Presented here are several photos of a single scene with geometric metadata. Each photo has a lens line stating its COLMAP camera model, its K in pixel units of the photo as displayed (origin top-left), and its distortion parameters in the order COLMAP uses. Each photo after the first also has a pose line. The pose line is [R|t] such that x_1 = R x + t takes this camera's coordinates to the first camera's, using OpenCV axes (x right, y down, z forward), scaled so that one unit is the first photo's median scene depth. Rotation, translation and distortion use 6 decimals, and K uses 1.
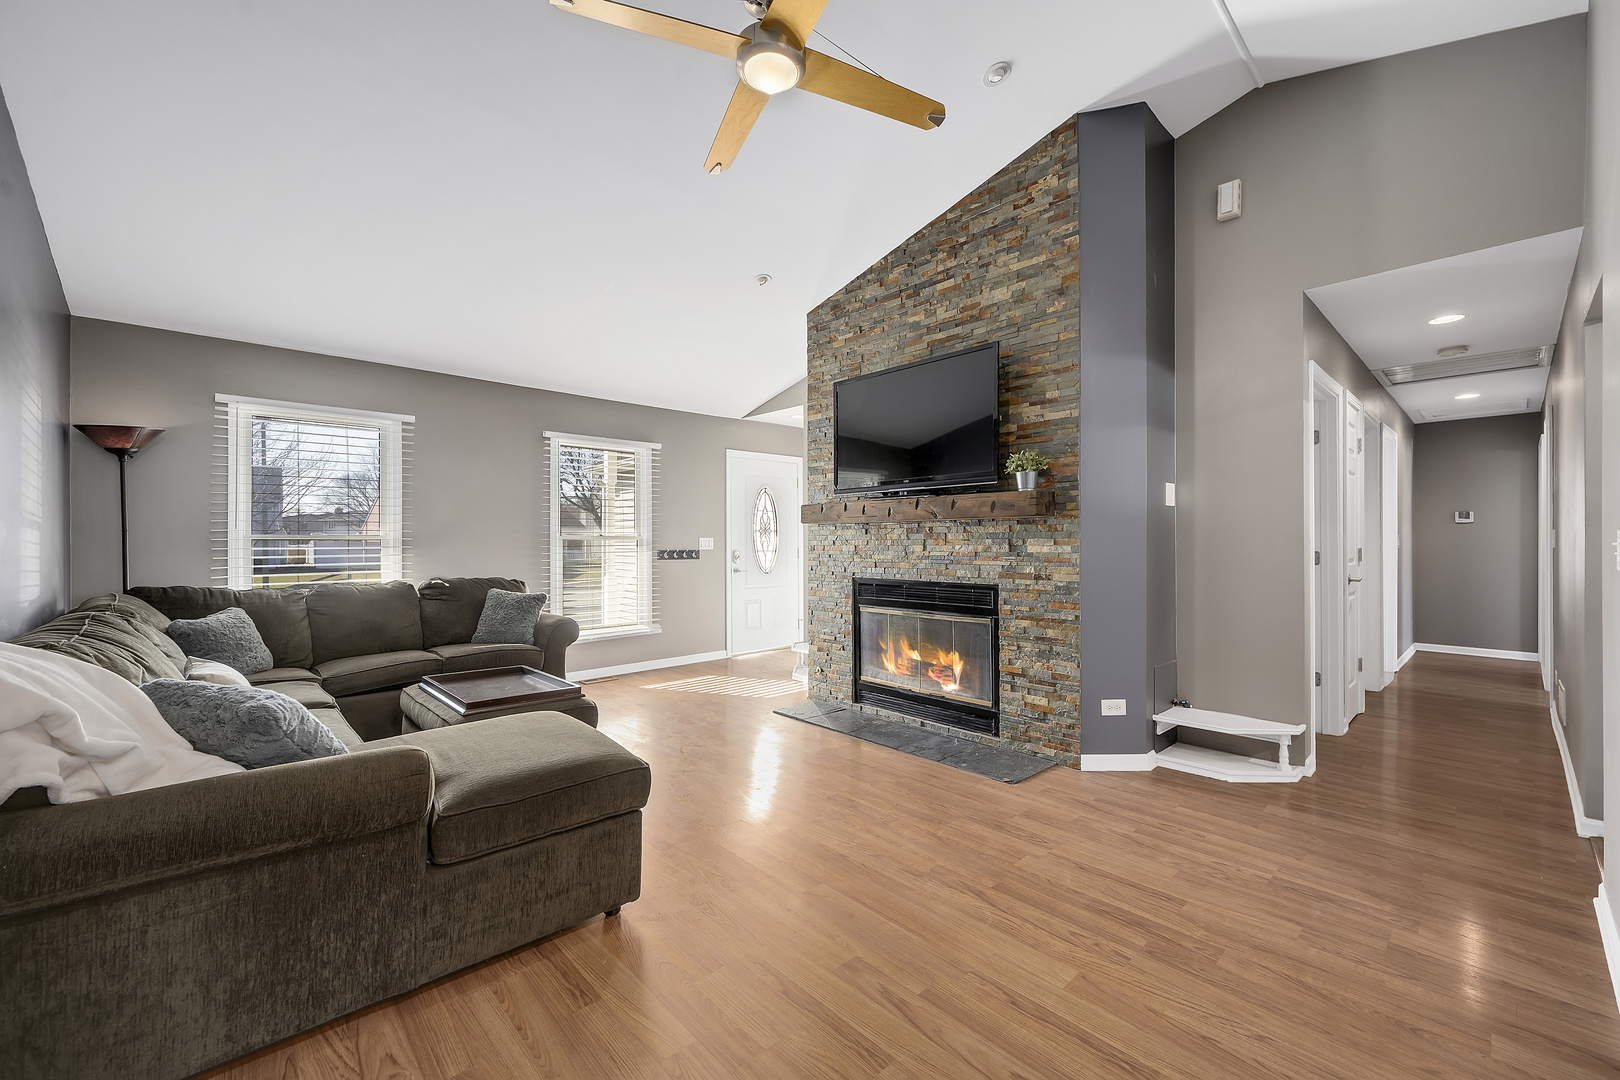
lens RADIAL K [[645.4, 0, 805.3], [0, 645.4, 544.5], [0, 0, 1]] dist [-0.005706, 0.001193]
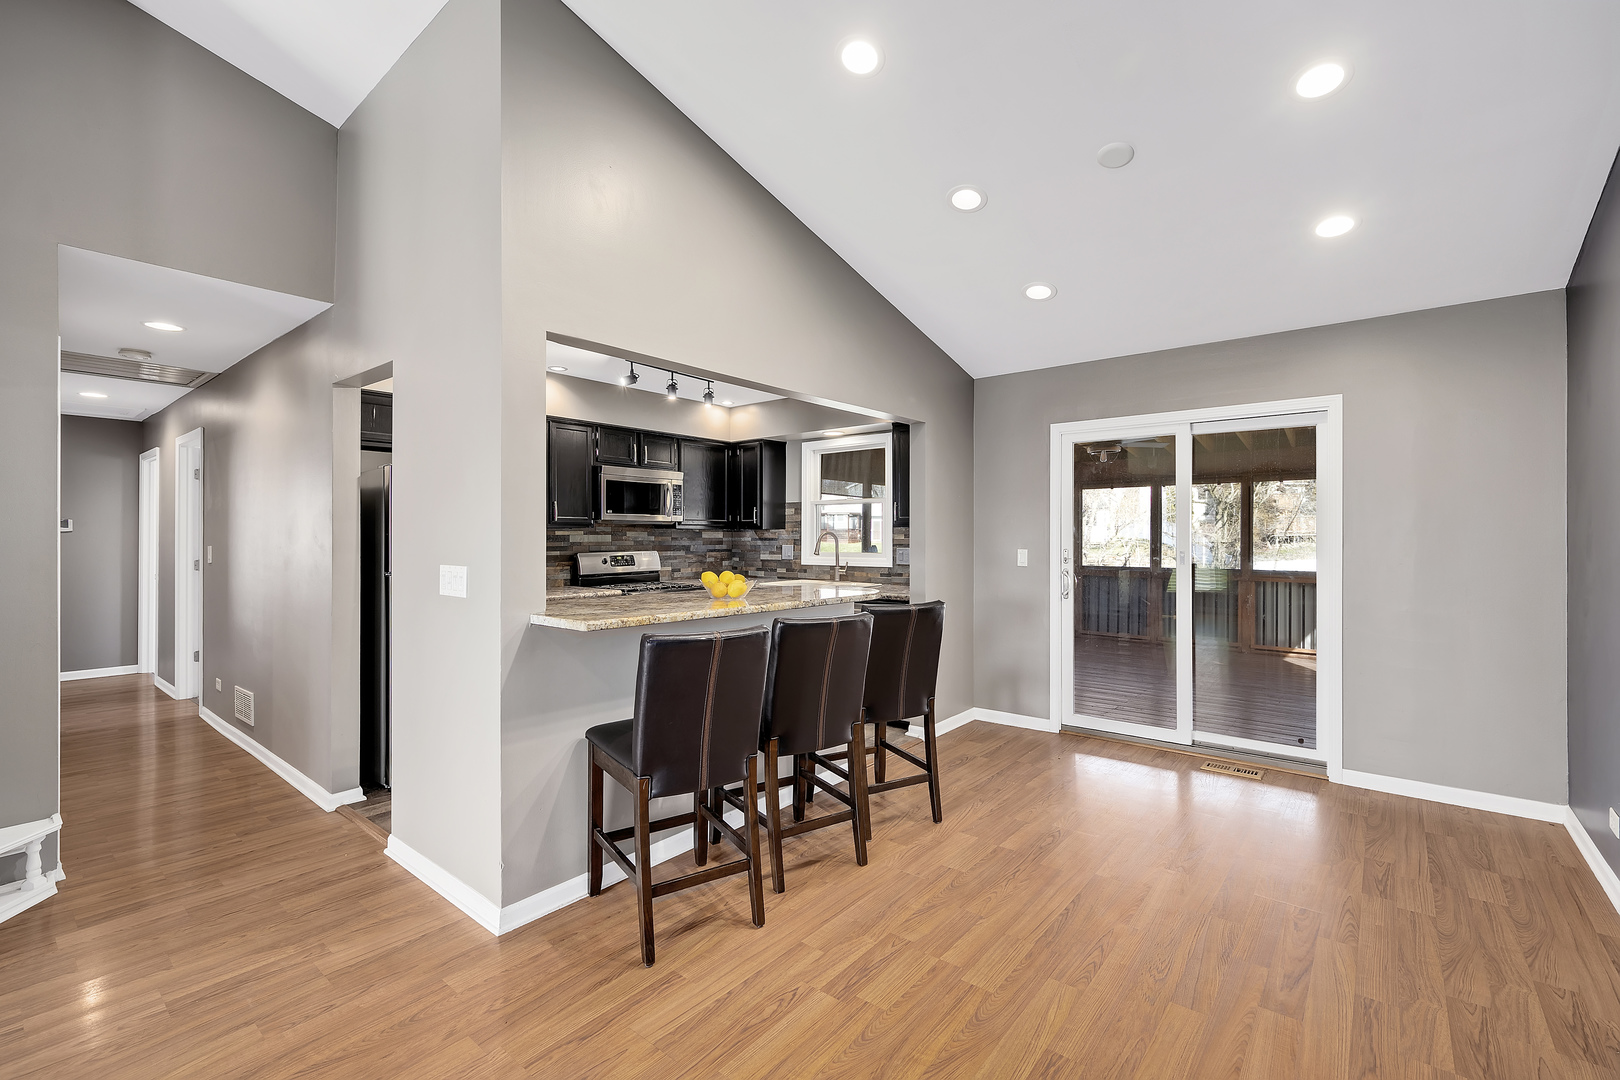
lens RADIAL K [[719.9, 0, 812.1], [0, 719.9, 534.2], [0, 0, 1]] dist [0.003747, 0.002130]
pose [[-0.151031, 0.004466, 0.988519, -0.193317], [0.002599, 0.999988, -0.004121, -0.041438], [-0.988526, 0.001947, -0.151040, 0.229564]]
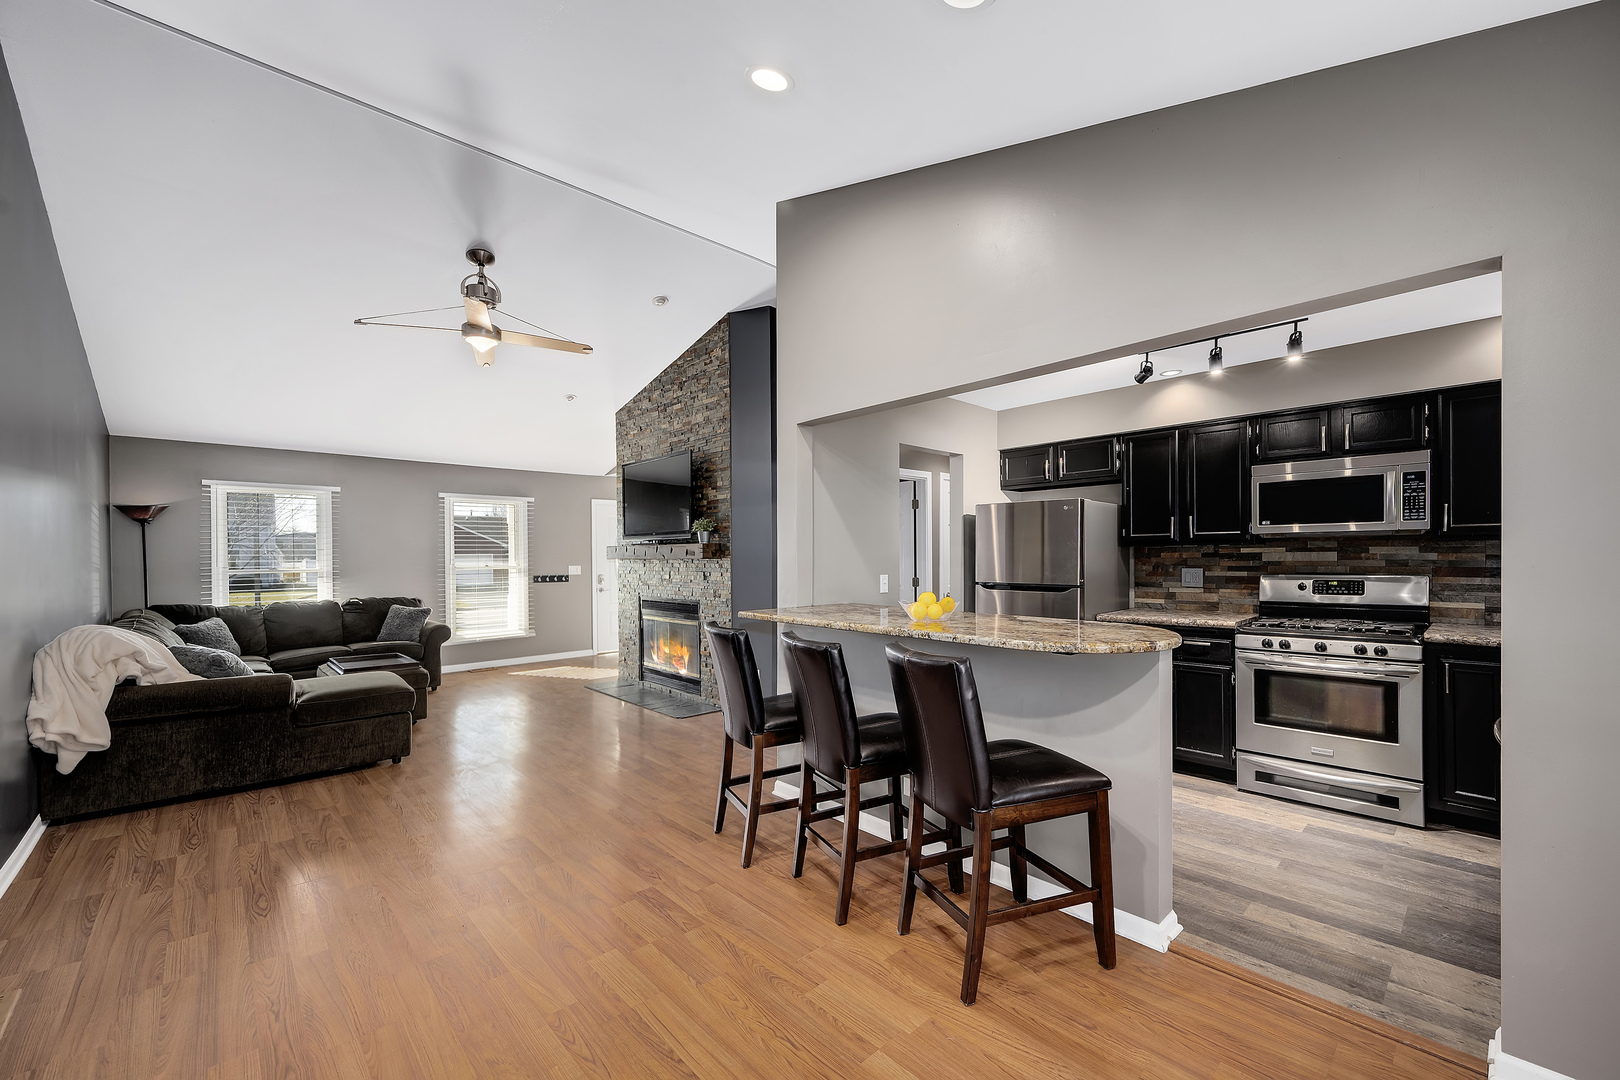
lens RADIAL K [[645.4, 0, 814.0], [0, 645.4, 562.2], [0, 0, 1]] dist [-0.005706, 0.001193]
pose [[0.999935, -0.005580, 0.009894, 0.587304], [0.005518, 0.999965, 0.006276, -0.041687], [-0.009929, -0.006221, 0.999931, -0.614344]]
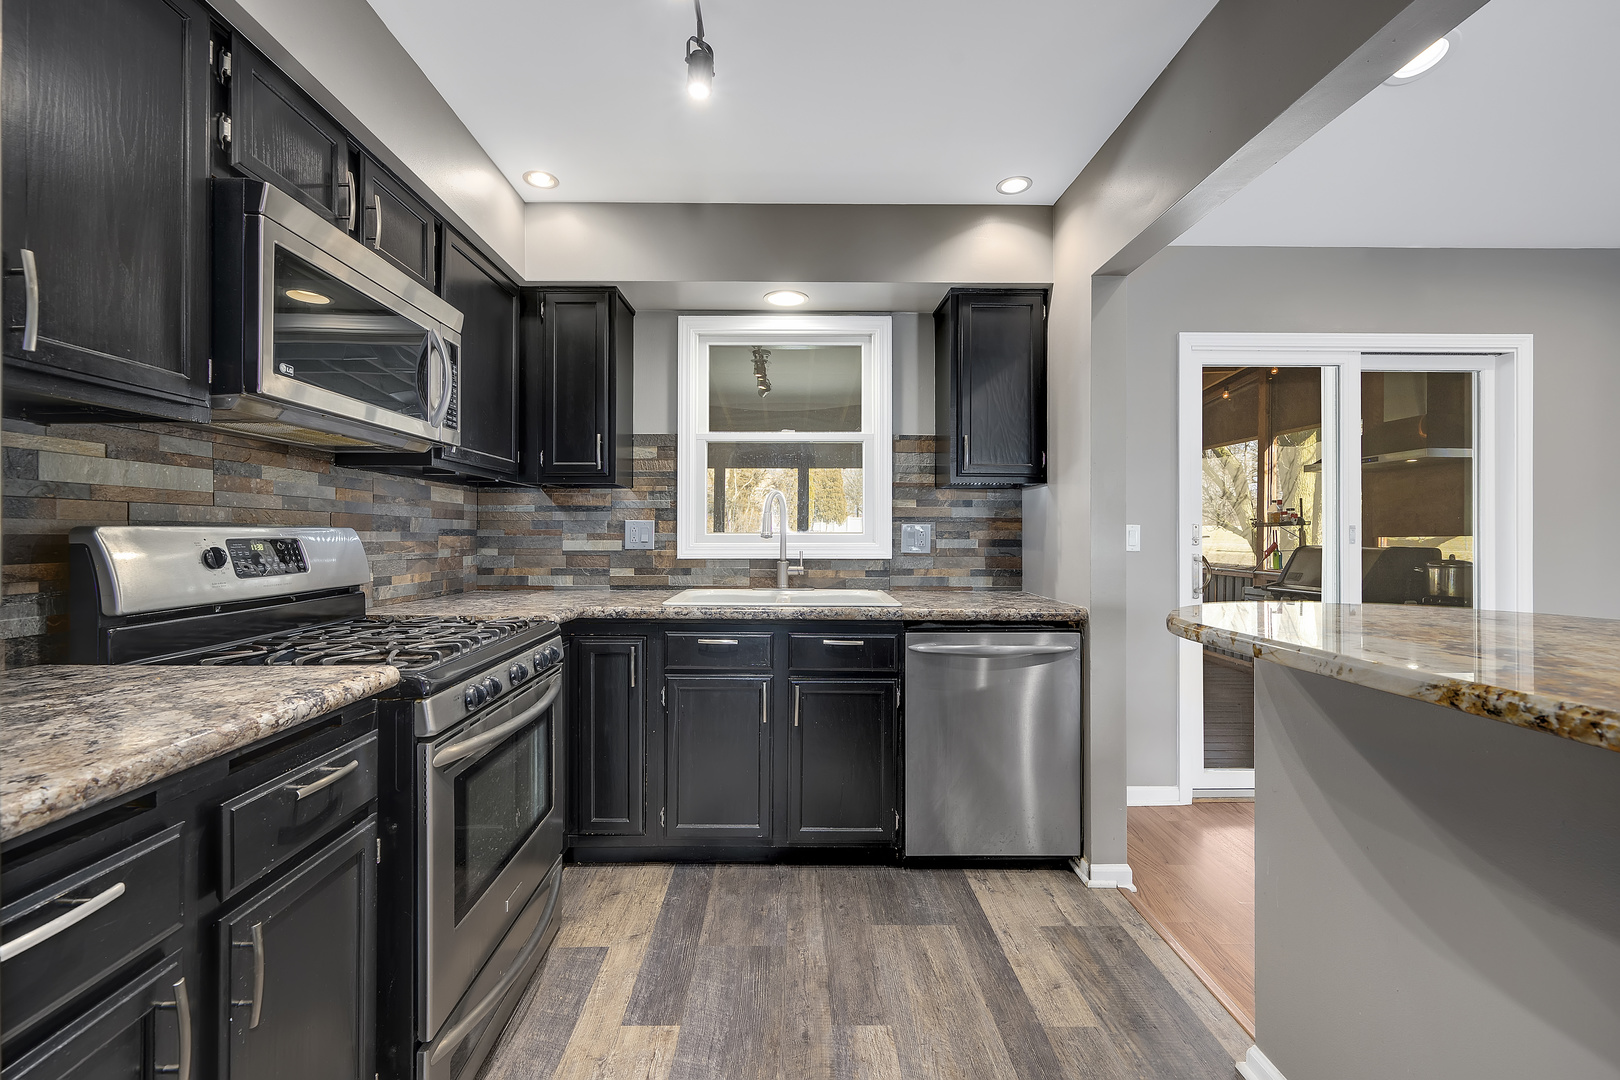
lens RADIAL K [[684.1, 0, 802.9], [0, 684.1, 518.0], [0, 0, 1]] dist [-0.003512, -0.000725]
pose [[-0.751163, 0.016434, 0.659912, 0.868234], [0.000722, 0.999710, -0.024074, -0.005057], [-0.660116, -0.017607, -0.750957, 0.508814]]
